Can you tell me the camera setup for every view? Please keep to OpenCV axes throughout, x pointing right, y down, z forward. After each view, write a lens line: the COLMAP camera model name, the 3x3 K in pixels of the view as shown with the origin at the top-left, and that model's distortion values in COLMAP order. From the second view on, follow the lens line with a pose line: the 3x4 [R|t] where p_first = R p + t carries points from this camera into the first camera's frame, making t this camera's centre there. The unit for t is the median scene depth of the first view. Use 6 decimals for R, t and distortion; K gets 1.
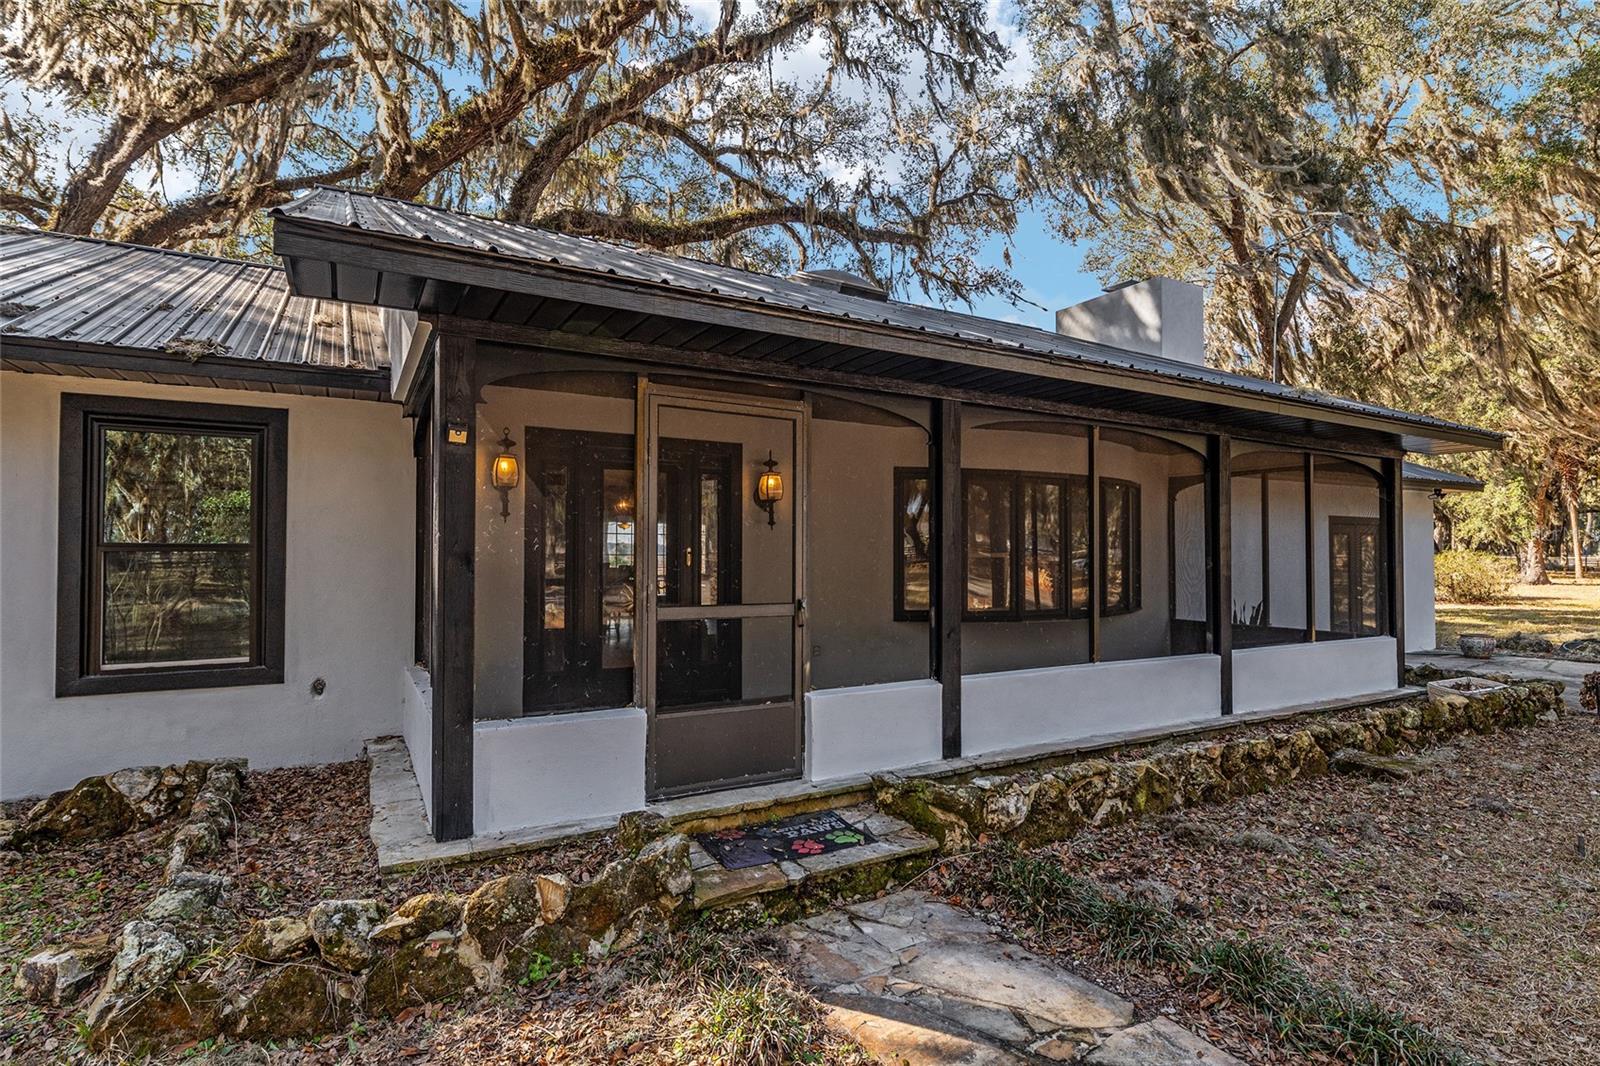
lens RADIAL K [[810.0, 0, 802.2], [0, 810.0, 547.2], [0, 0, 1]] dist [0.002846, -0.002077]
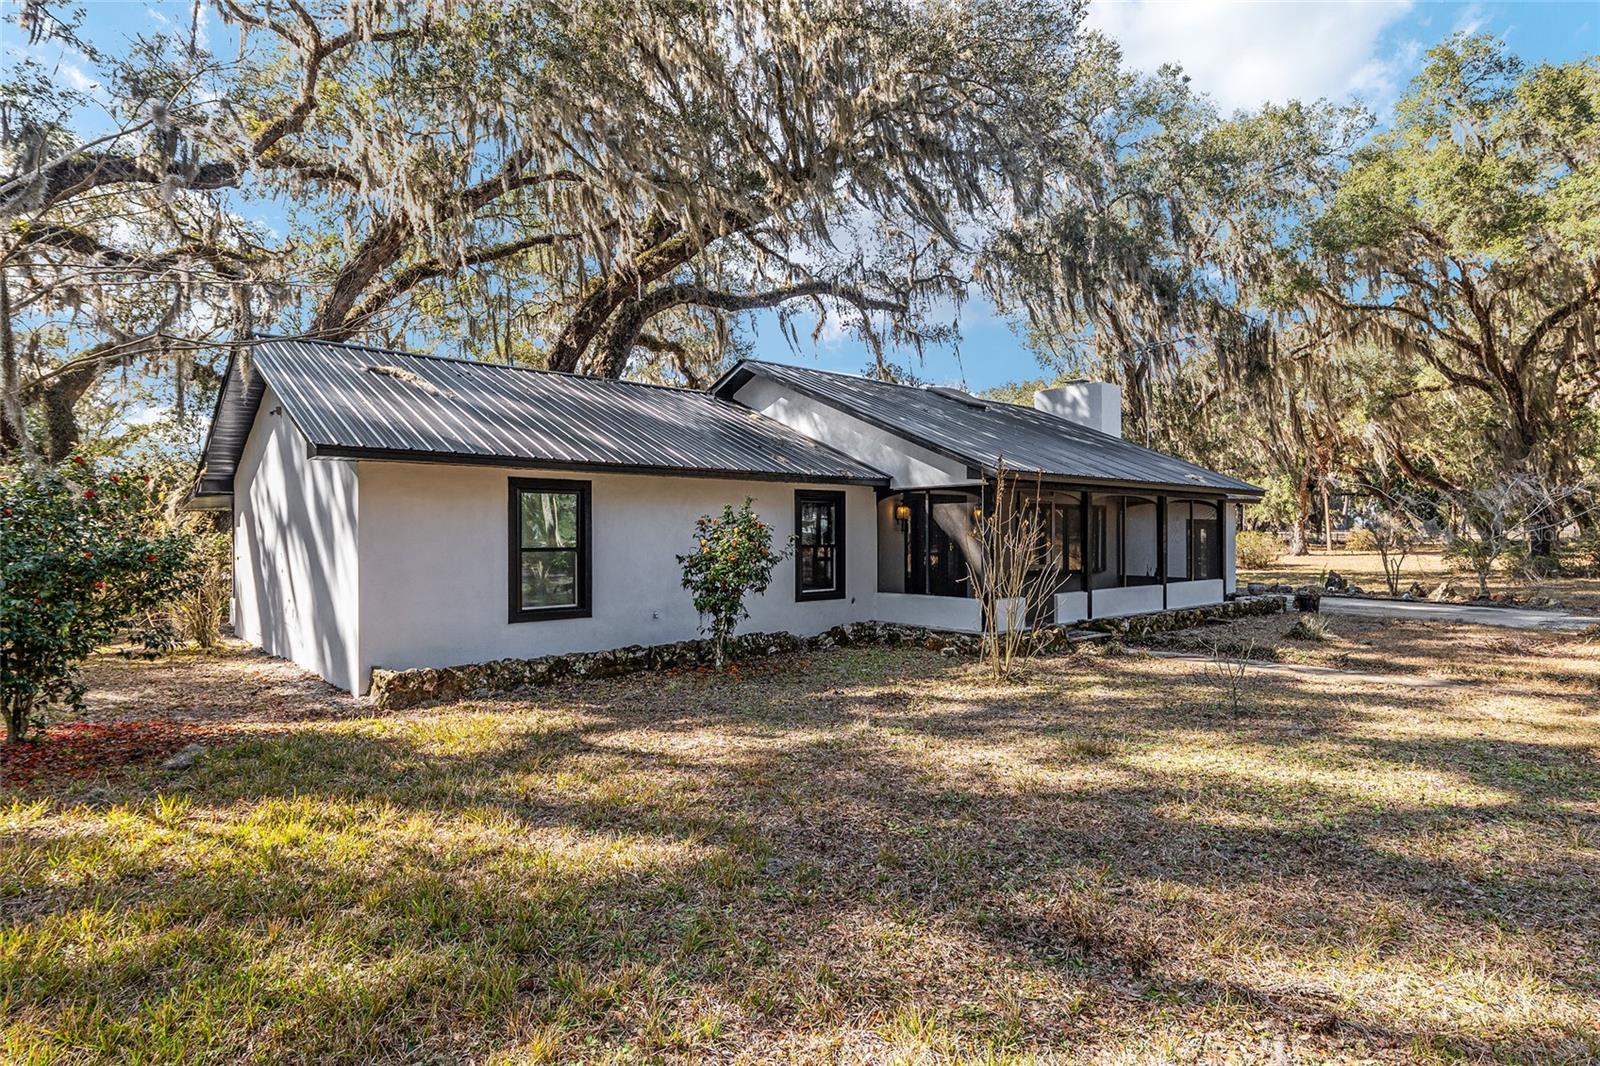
lens RADIAL K [[864.8, 0, 791.4], [0, 864.8, 527.0], [0, 0, 1]] dist [0.001169, -0.001013]
pose [[0.980948, -0.000501, 0.194269, -0.332967], [-0.000981, 0.999971, 0.007531, -0.019423], [-0.194268, -0.007578, 0.980919, -0.411010]]
